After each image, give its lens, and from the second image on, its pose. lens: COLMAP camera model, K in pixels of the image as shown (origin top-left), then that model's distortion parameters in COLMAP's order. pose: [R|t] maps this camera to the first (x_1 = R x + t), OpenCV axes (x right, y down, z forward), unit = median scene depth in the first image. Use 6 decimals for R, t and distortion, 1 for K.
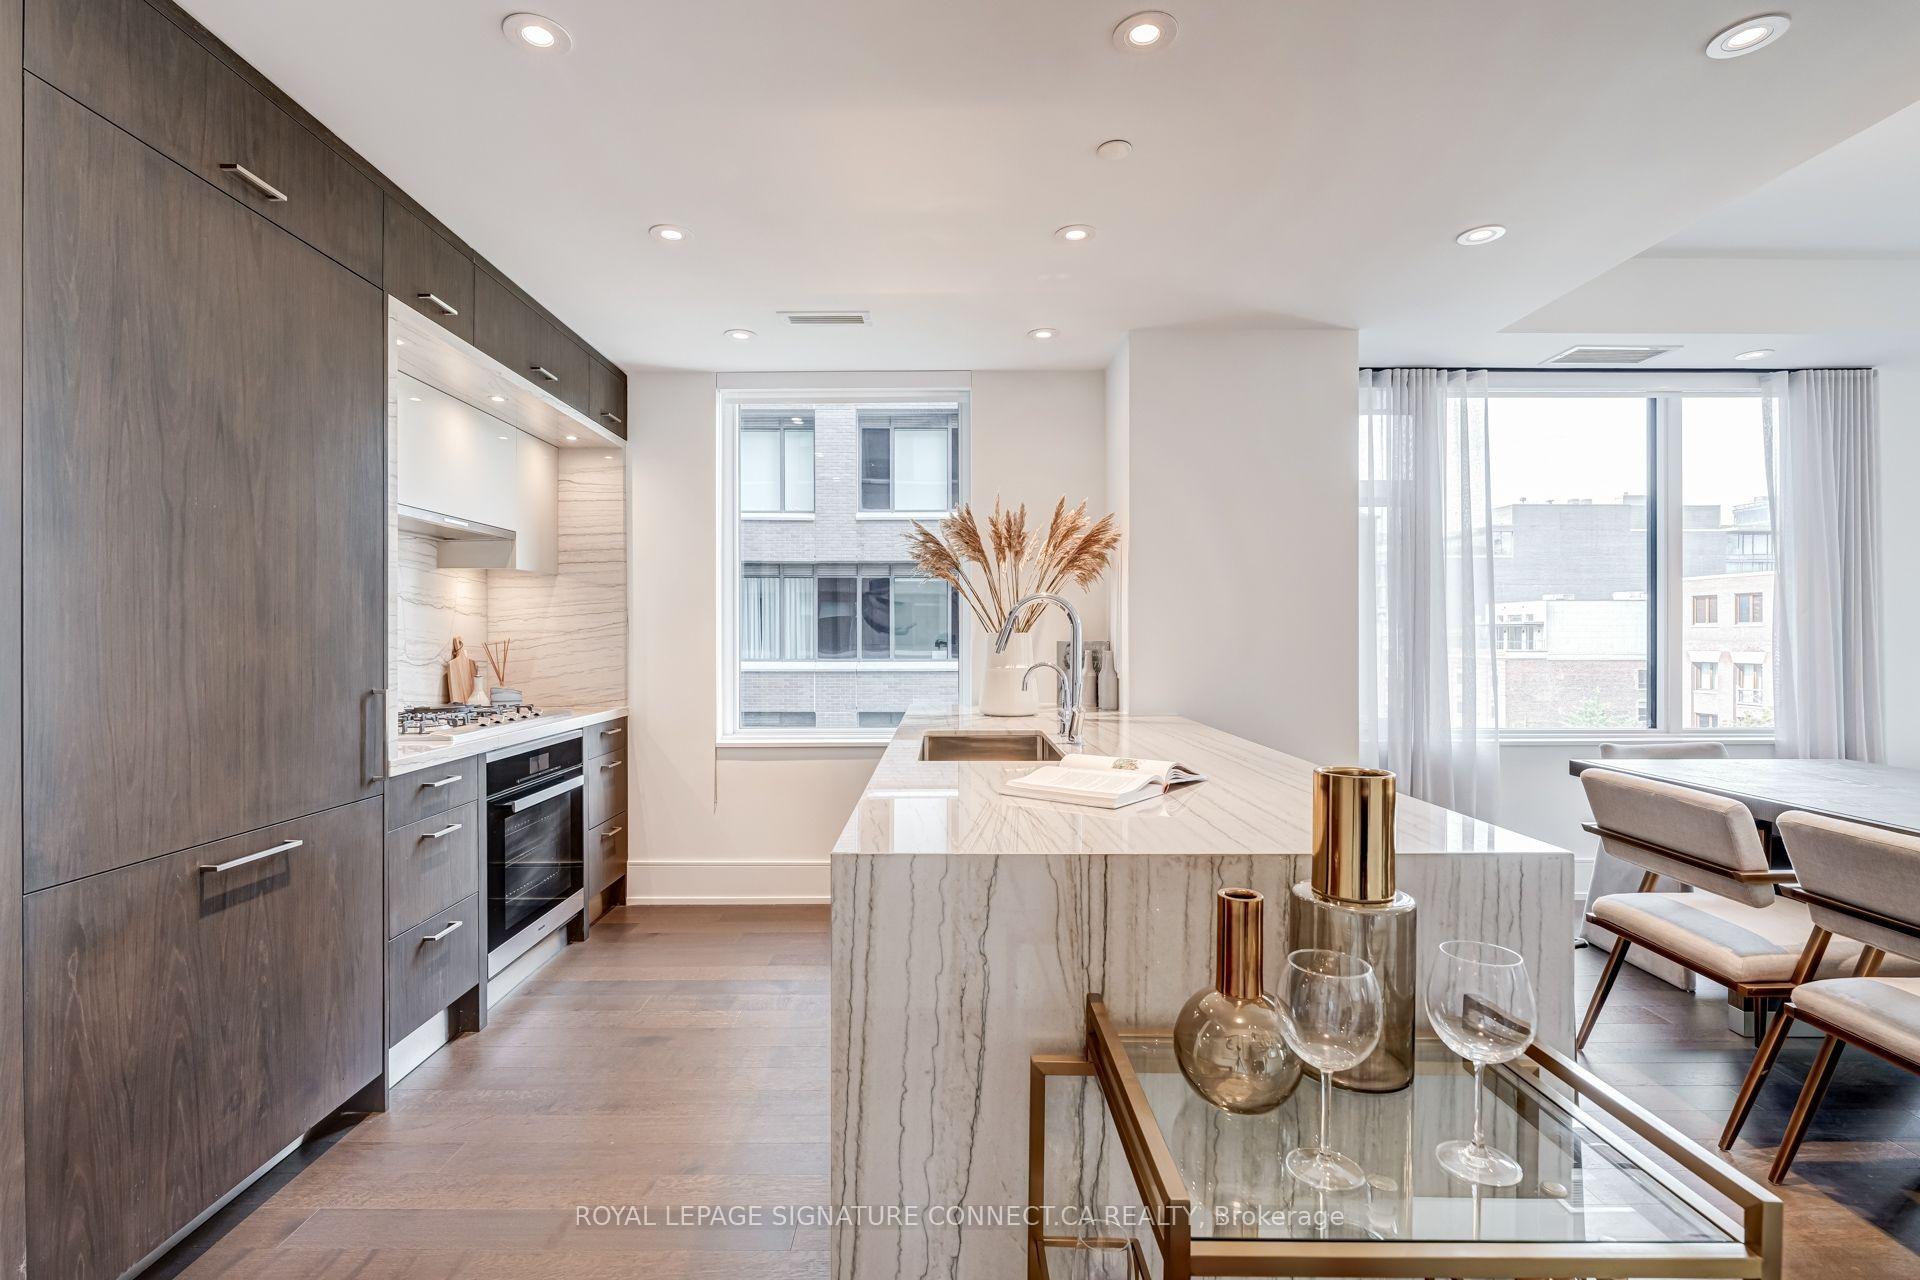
lens RADIAL K [[892.7, 0, 940.0], [0, 892.7, 637.9], [0, 0, 1]] dist [-0.003656, -0.000428]
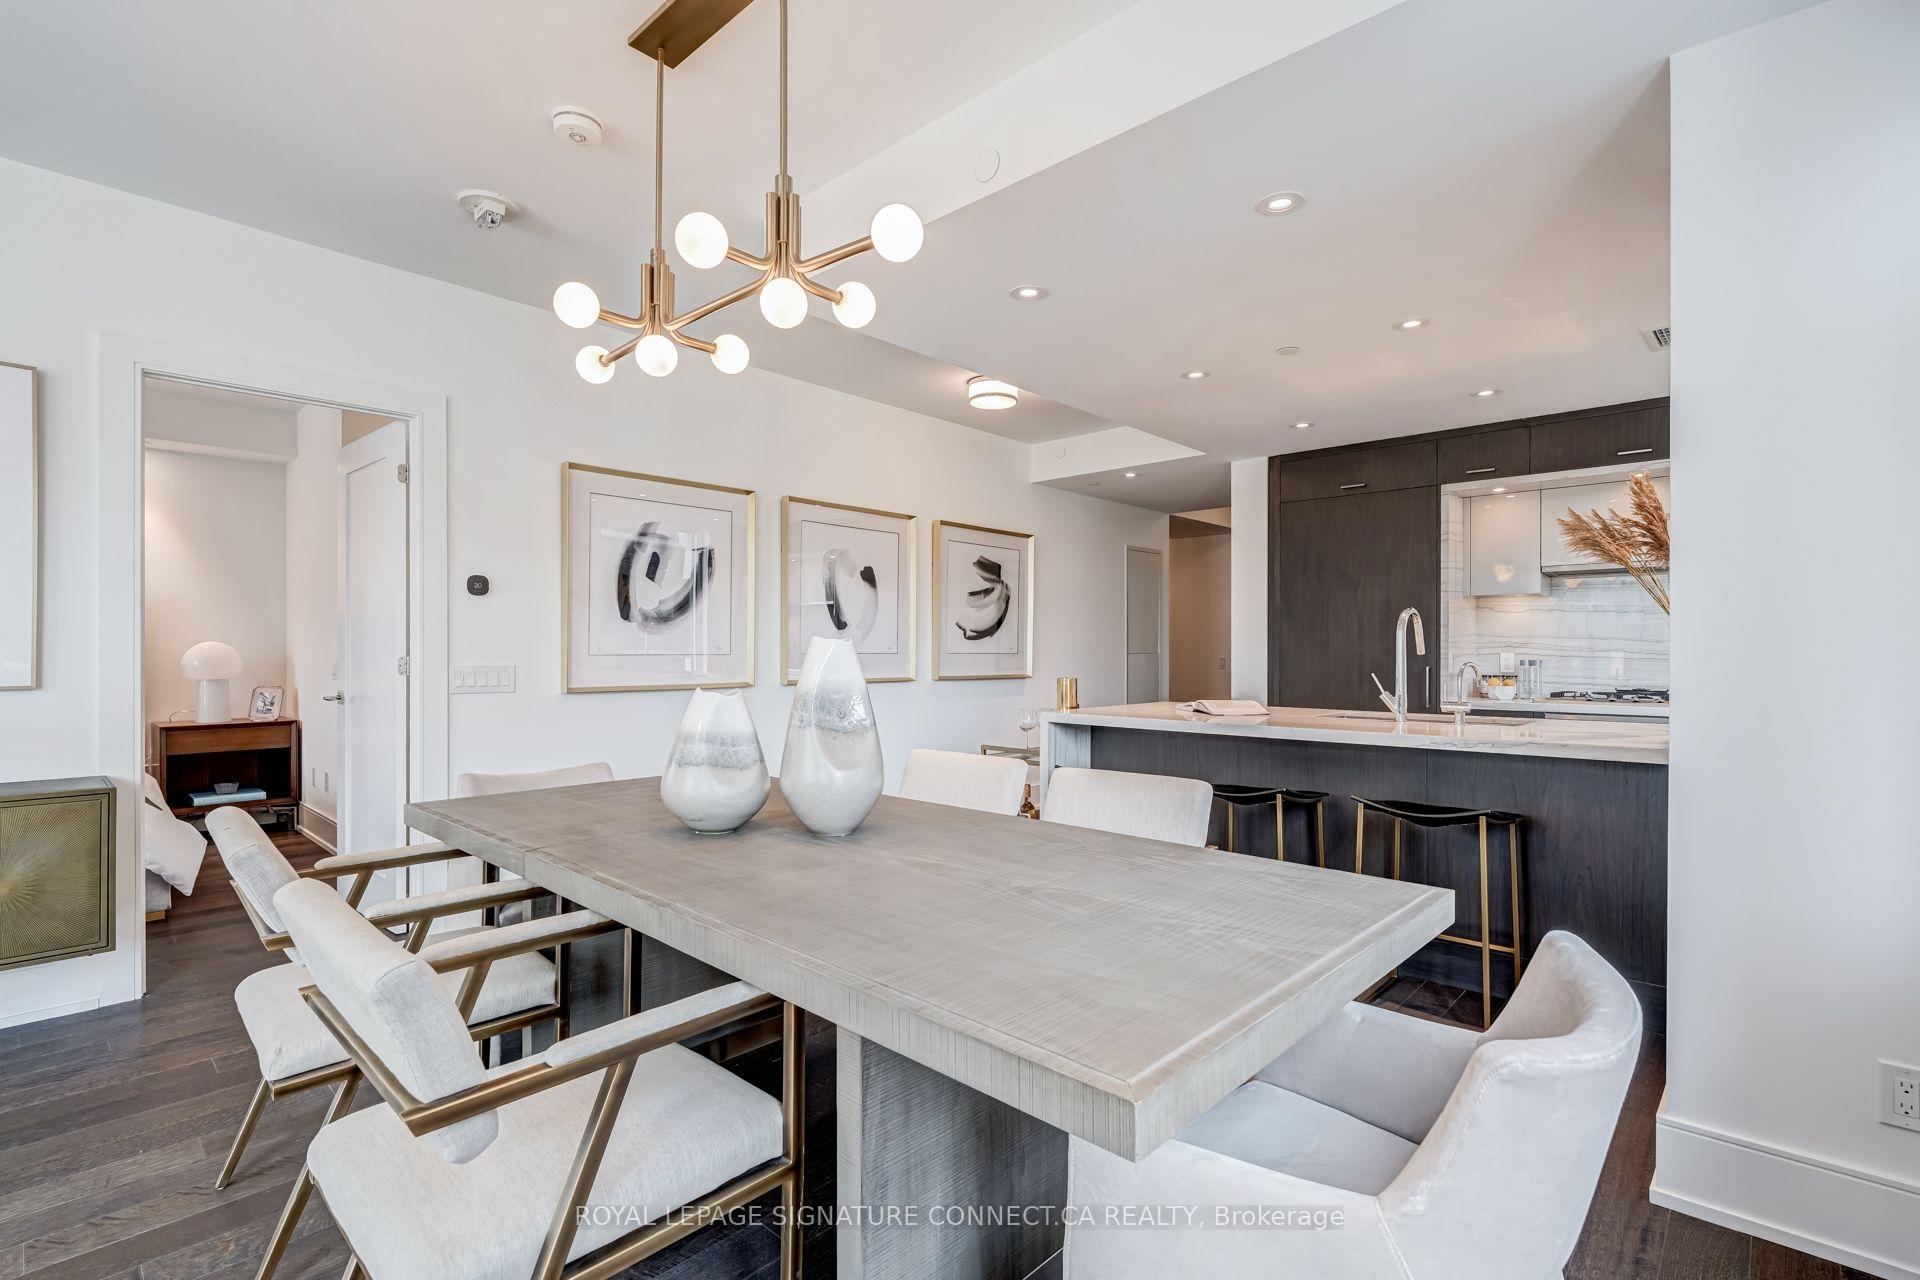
lens RADIAL K [[875.3, 0, 966.4], [0, 875.3, 648.9], [0, 0, 1]] dist [0.011538, -0.000009]
pose [[-0.673155, -0.000367, -0.739501, 1.014750], [-0.002210, 0.999996, 0.001515, 0.007227], [0.739498, 0.002655, -0.673154, 0.924130]]
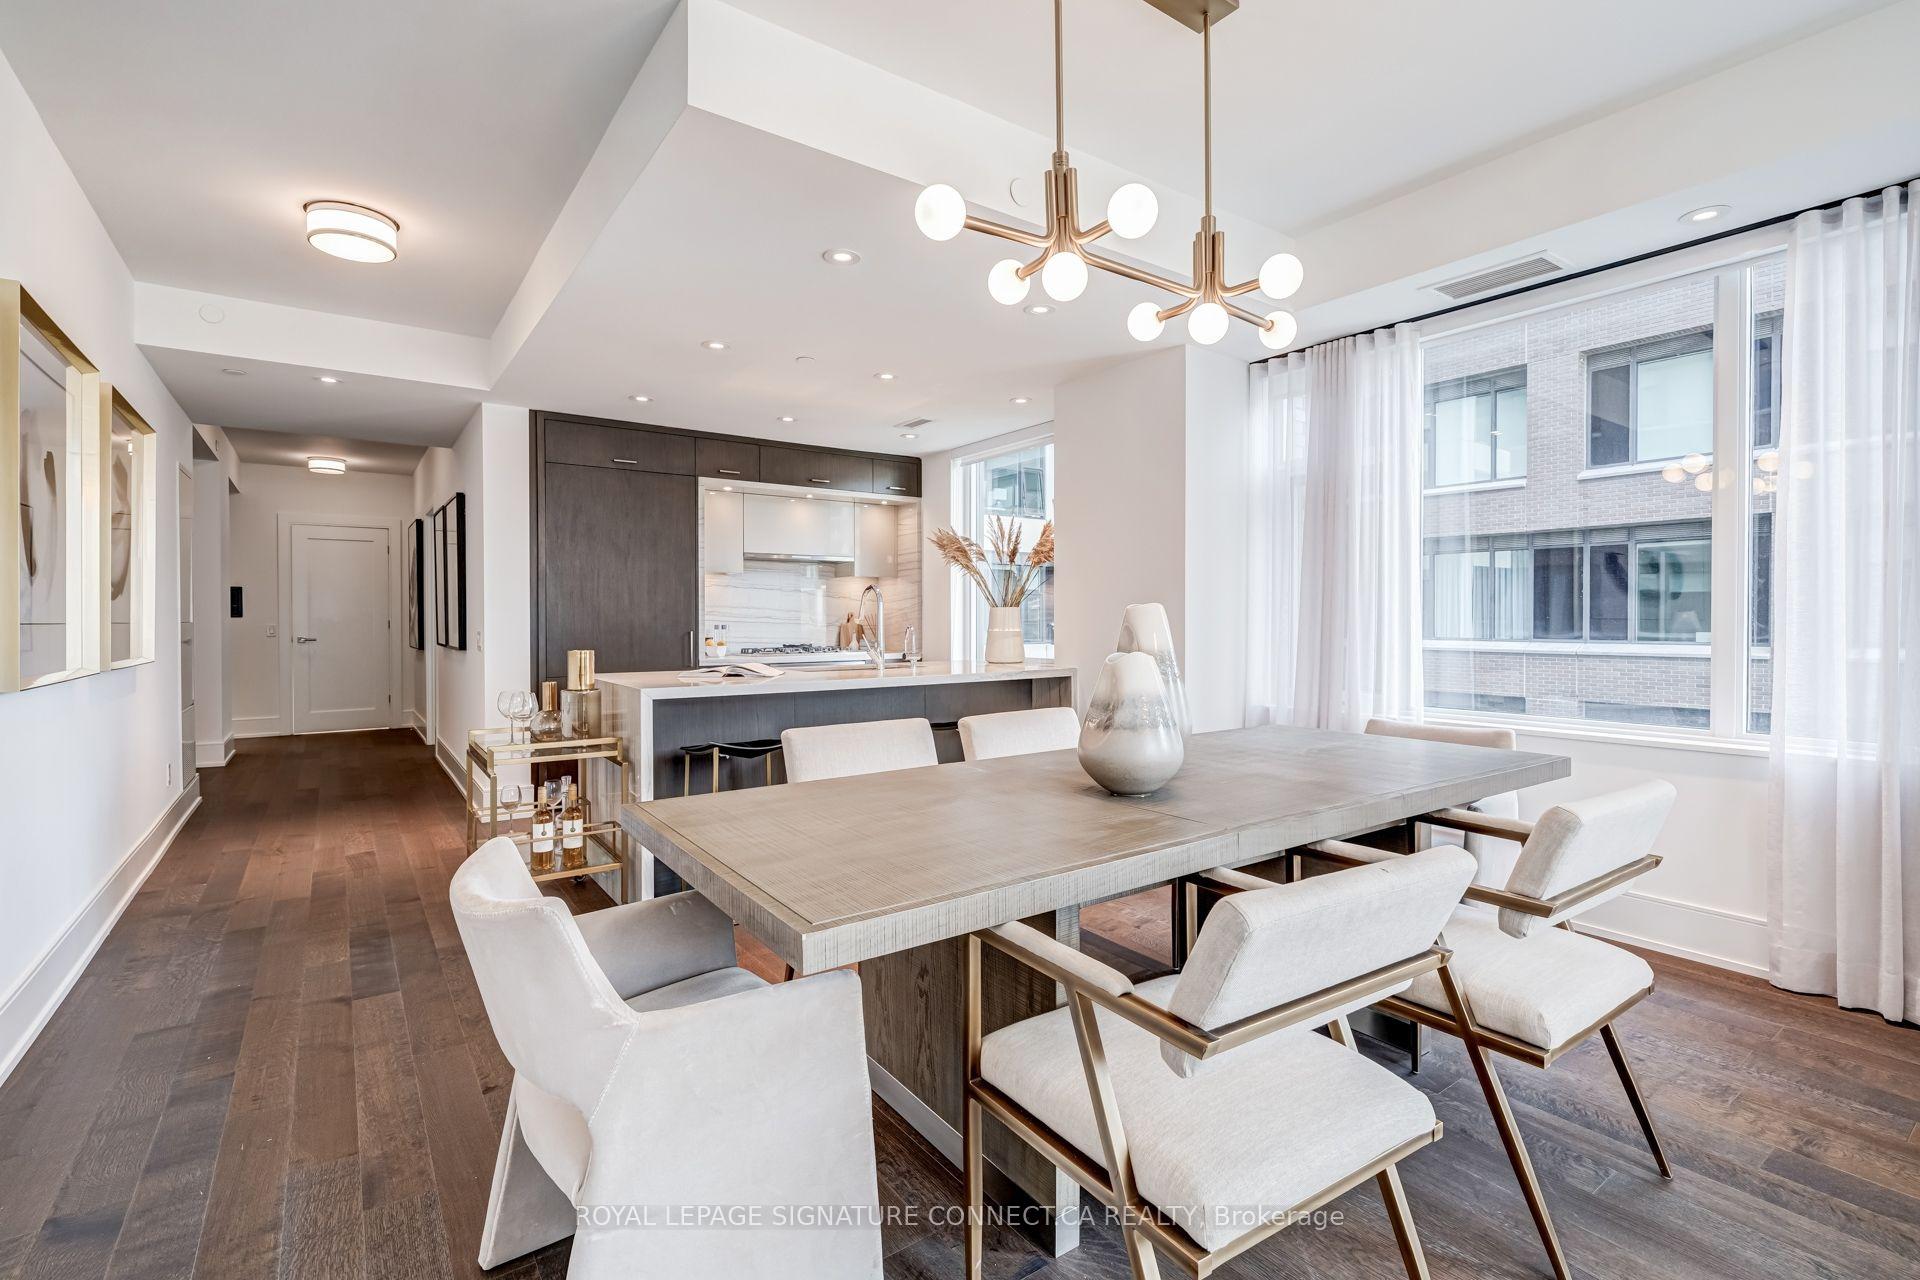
lens RADIAL K [[884.2, 0, 981.1], [0, 884.2, 624.6], [0, 0, 1]] dist [0.000456, -0.000360]
pose [[0.589848, 0.007143, -0.807483, 1.110746], [-0.000873, 0.999966, 0.008208, 0.009466], [0.807514, -0.004137, 0.589834, 0.091876]]
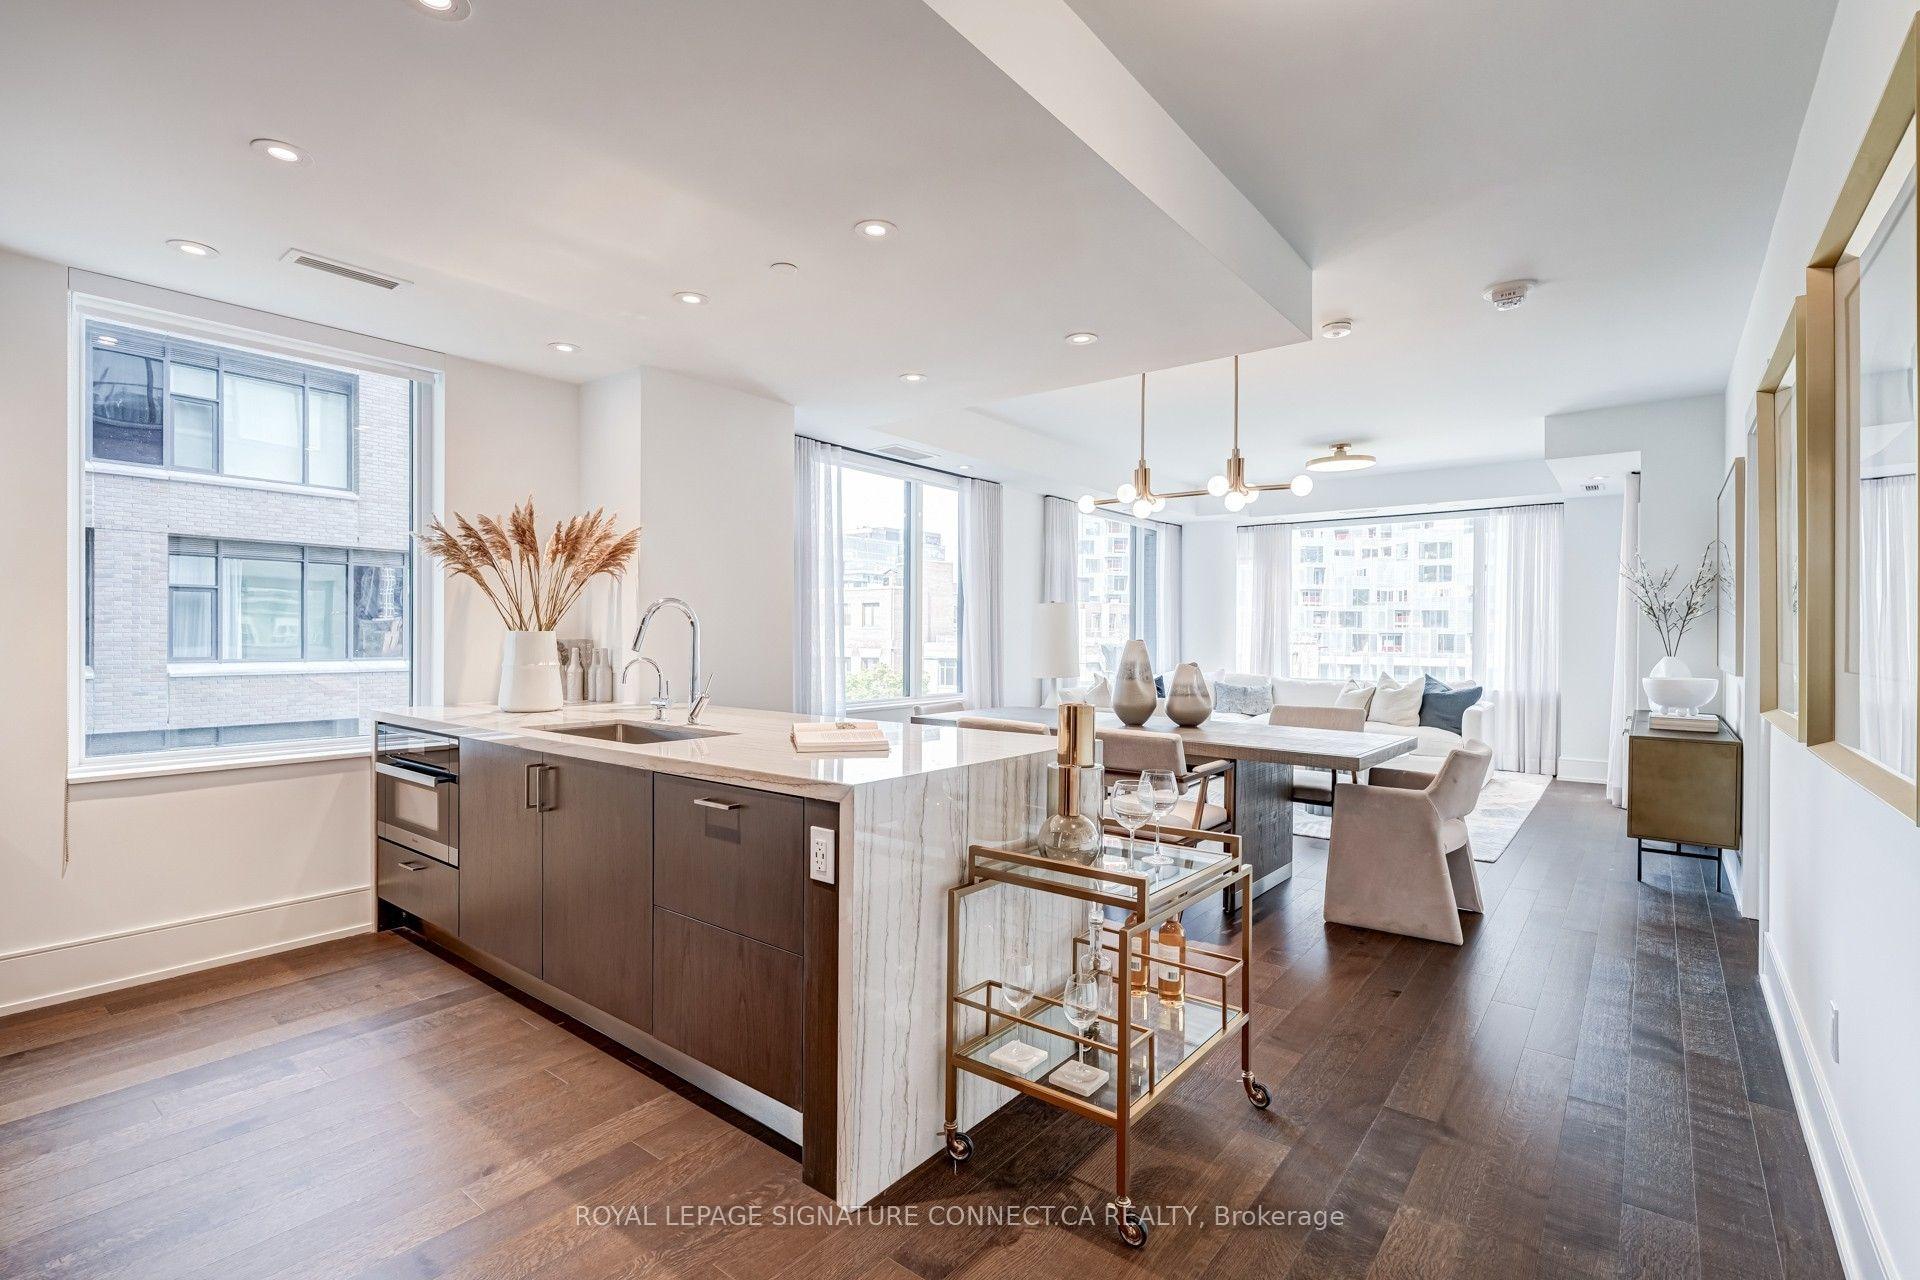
lens RADIAL K [[887.1, 0, 946.6], [0, 887.1, 636.2], [0, 0, 1]] dist [-0.003035, -0.000366]
pose [[0.622203, 0.003627, 0.782848, -0.378749], [-0.004742, 0.999988, -0.000864, -0.000311], [-0.782842, -0.003175, 0.622213, -0.005843]]
